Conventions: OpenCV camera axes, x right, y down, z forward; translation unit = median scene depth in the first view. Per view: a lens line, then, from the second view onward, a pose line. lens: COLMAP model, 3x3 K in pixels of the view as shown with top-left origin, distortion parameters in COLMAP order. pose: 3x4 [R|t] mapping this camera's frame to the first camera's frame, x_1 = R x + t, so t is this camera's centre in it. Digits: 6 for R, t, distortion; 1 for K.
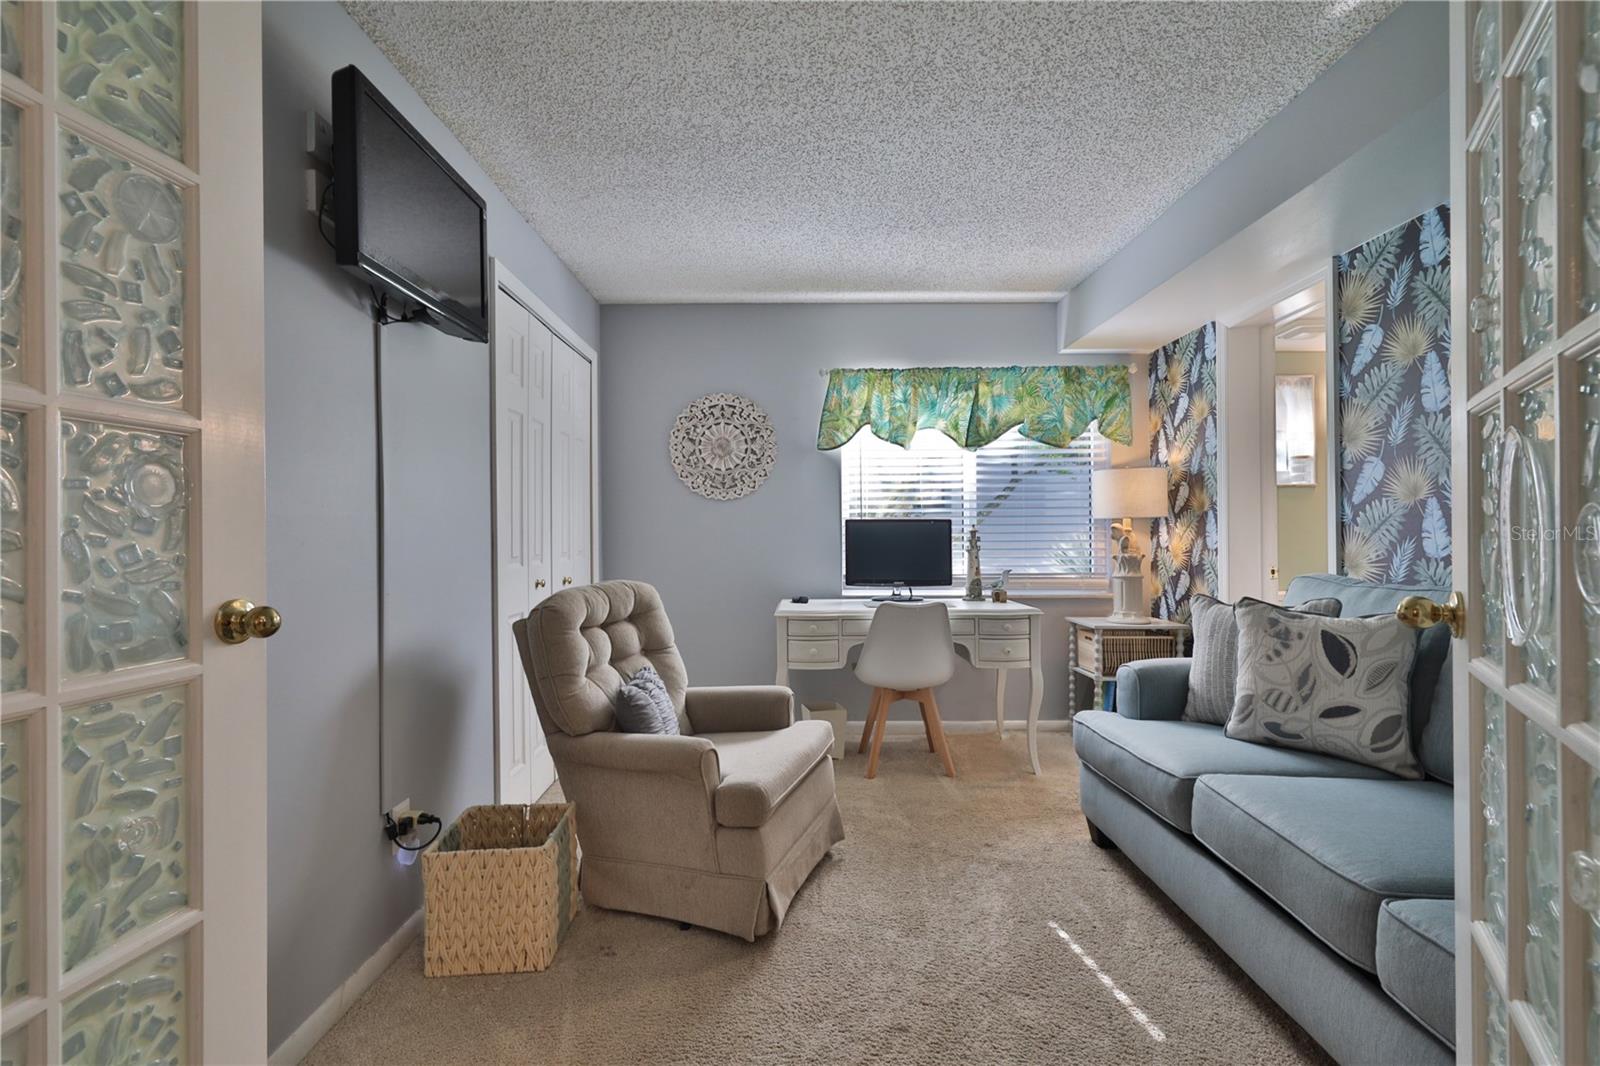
lens RADIAL K [[718.8, 0, 795.2], [0, 718.8, 536.7], [0, 0, 1]] dist [0.001465, -0.000943]
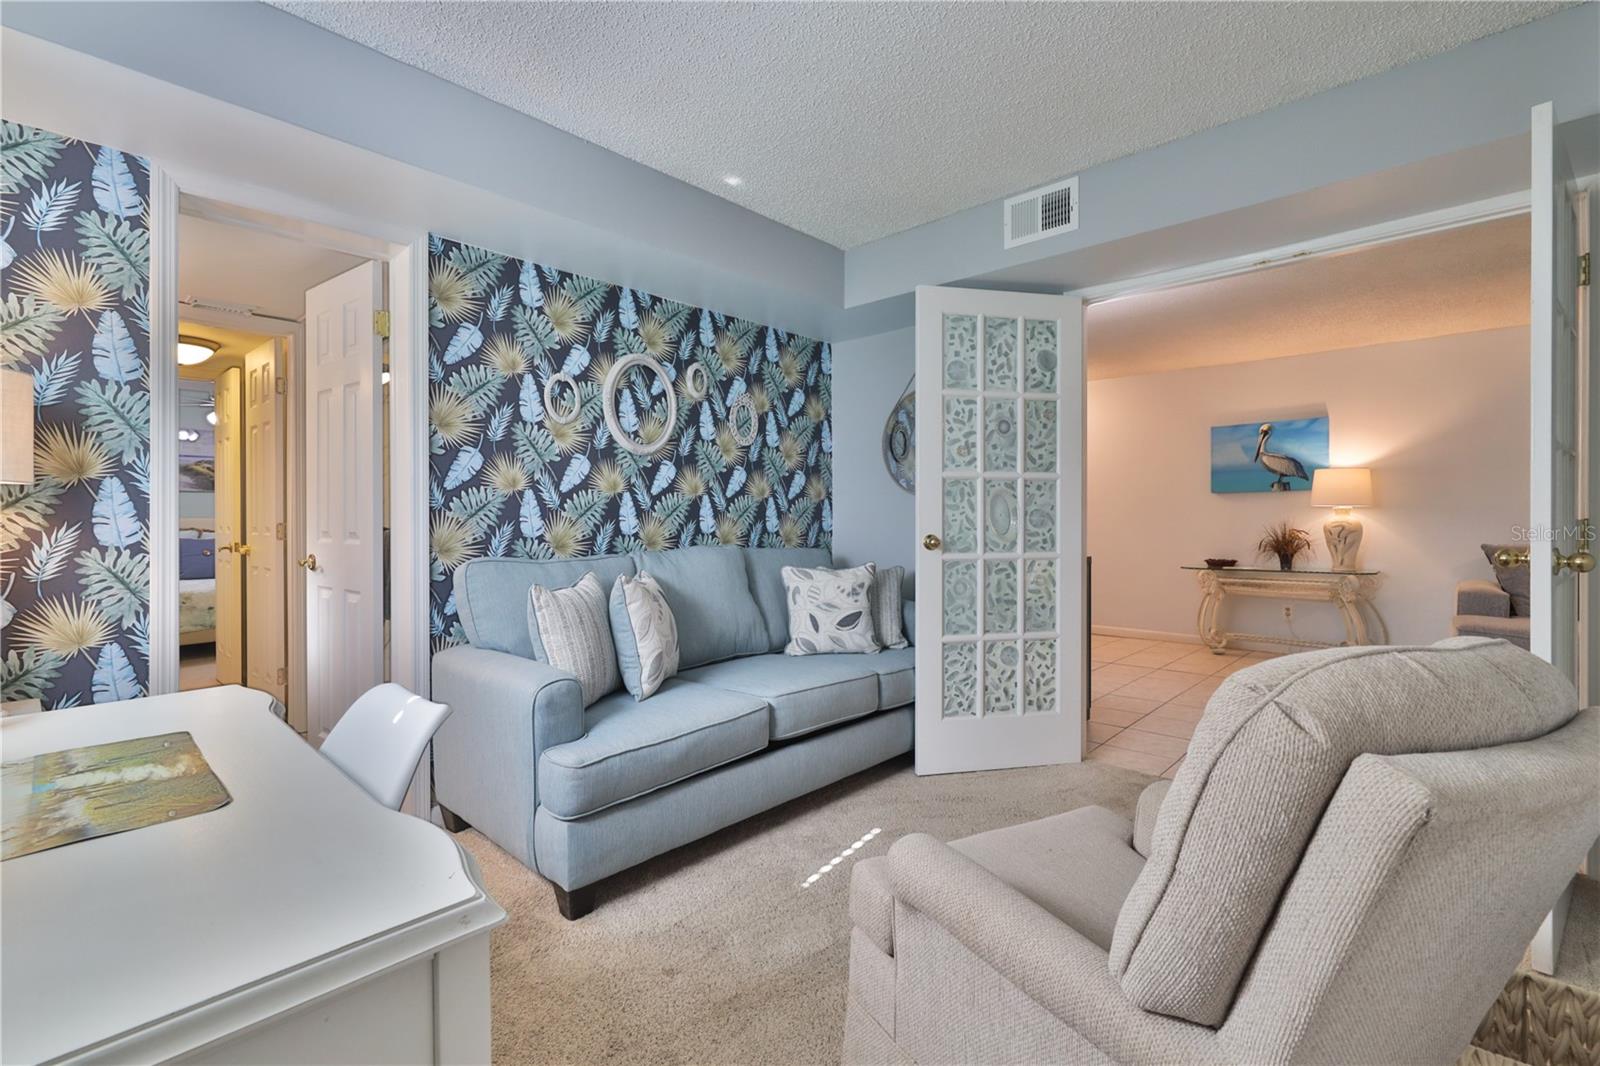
lens RADIAL K [[718.8, 0, 794.4], [0, 718.8, 525.1], [0, 0, 1]] dist [0.001465, -0.000943]
pose [[-0.720245, -0.005643, 0.693697, -0.323252], [0.005503, 0.999889, 0.013847, -0.006549], [-0.693698, 0.013790, -0.720134, 1.567635]]
